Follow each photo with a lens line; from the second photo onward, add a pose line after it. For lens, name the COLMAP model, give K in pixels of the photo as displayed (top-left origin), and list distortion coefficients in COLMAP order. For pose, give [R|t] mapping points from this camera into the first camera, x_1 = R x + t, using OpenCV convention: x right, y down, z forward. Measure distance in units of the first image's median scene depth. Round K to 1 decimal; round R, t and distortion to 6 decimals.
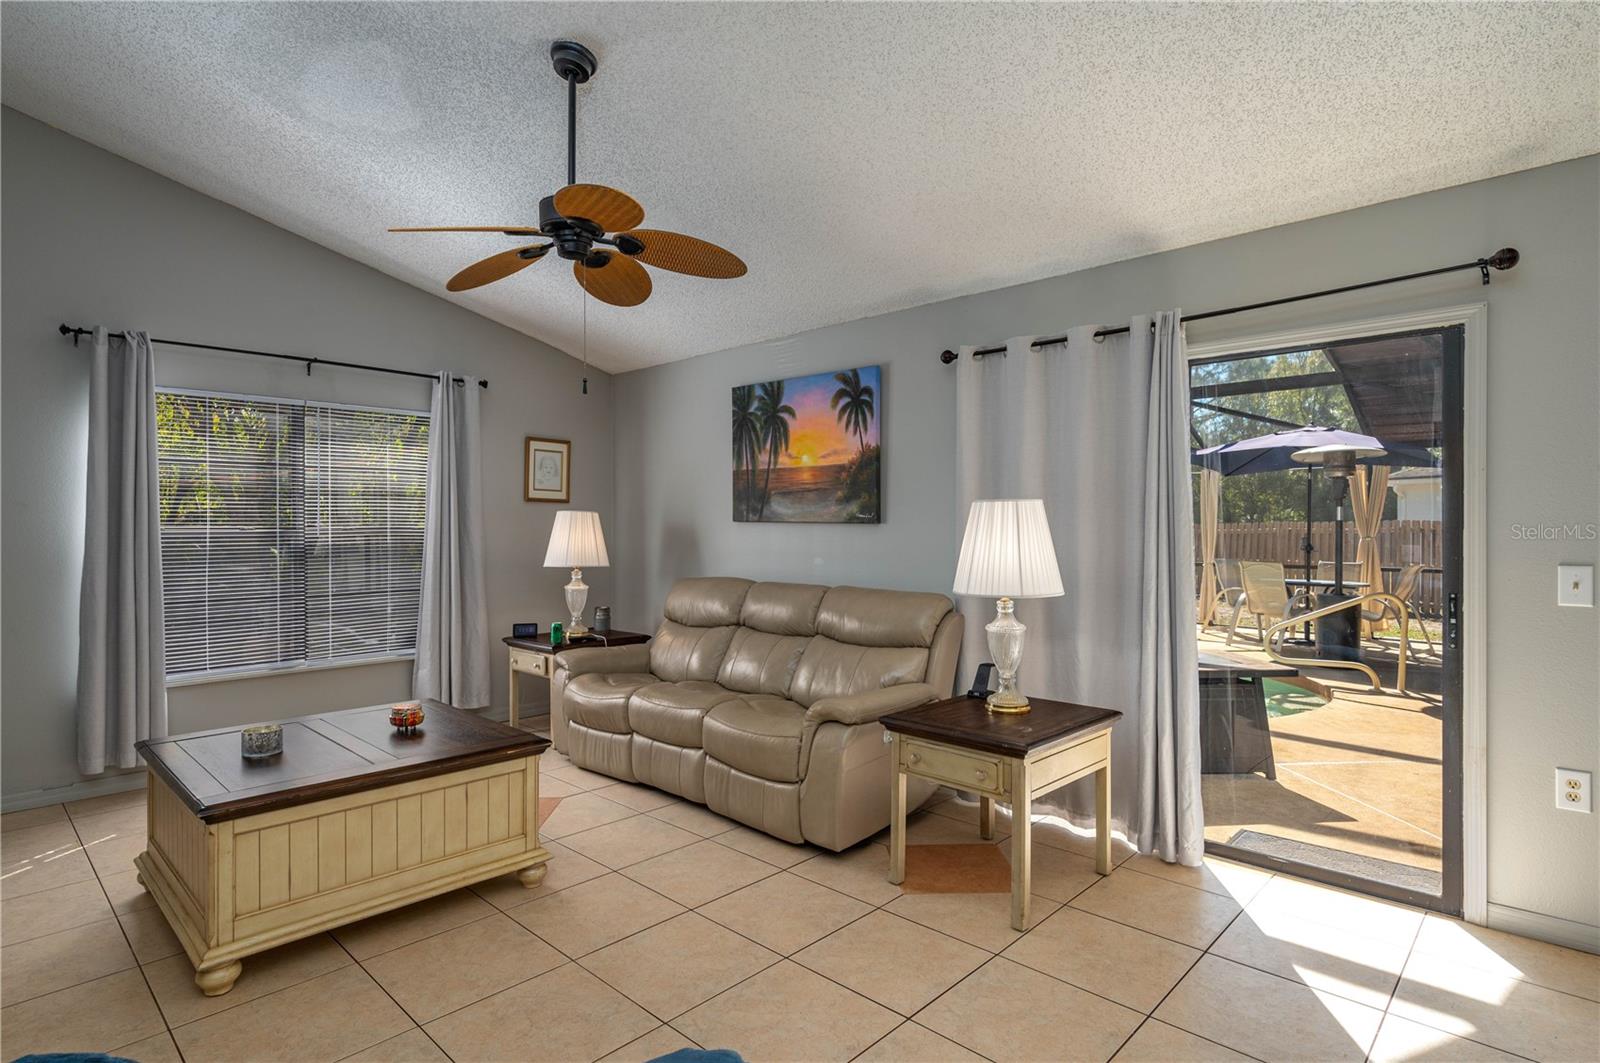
lens RADIAL K [[823.9, 0, 800.0], [0, 823.9, 531.5], [0, 0, 1]] dist [-0.002557, -0.001183]
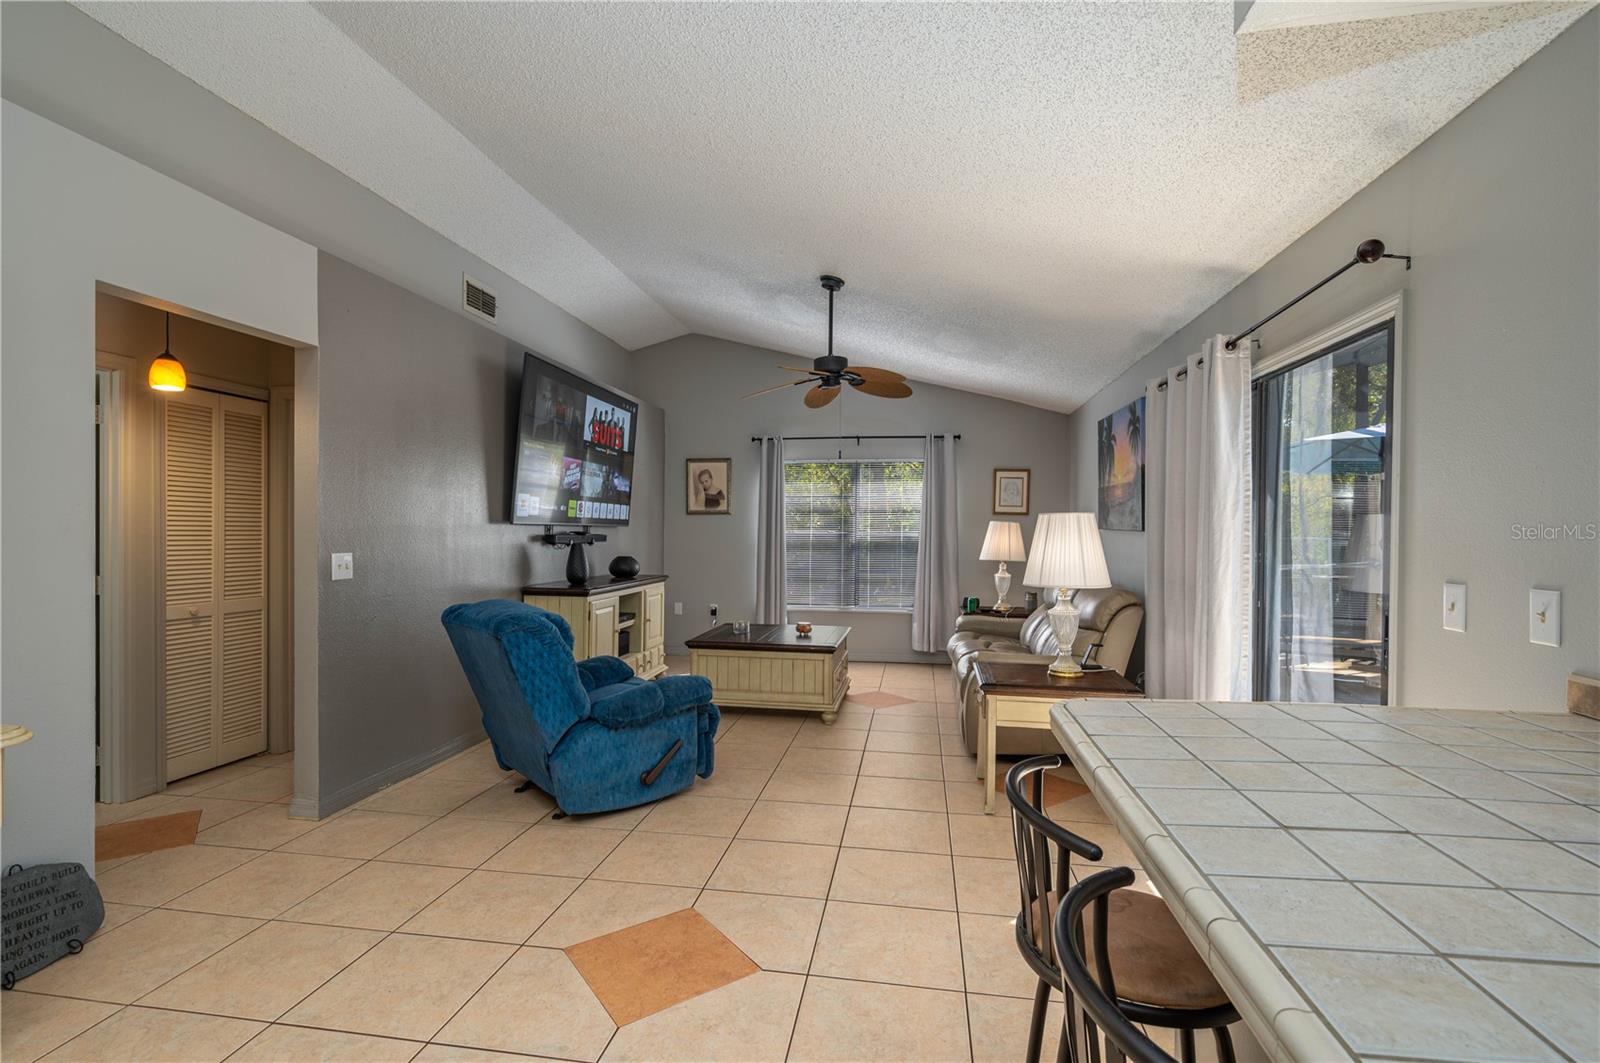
lens RADIAL K [[742.8, 0, 801.9], [0, 742.8, 539.4], [0, 0, 1]] dist [0.001330, 0.000114]
pose [[0.568244, 0.014634, -0.822730, 0.669481], [-0.011004, 0.999888, 0.010184, -0.003266], [0.822787, 0.003267, 0.568341, -0.006781]]
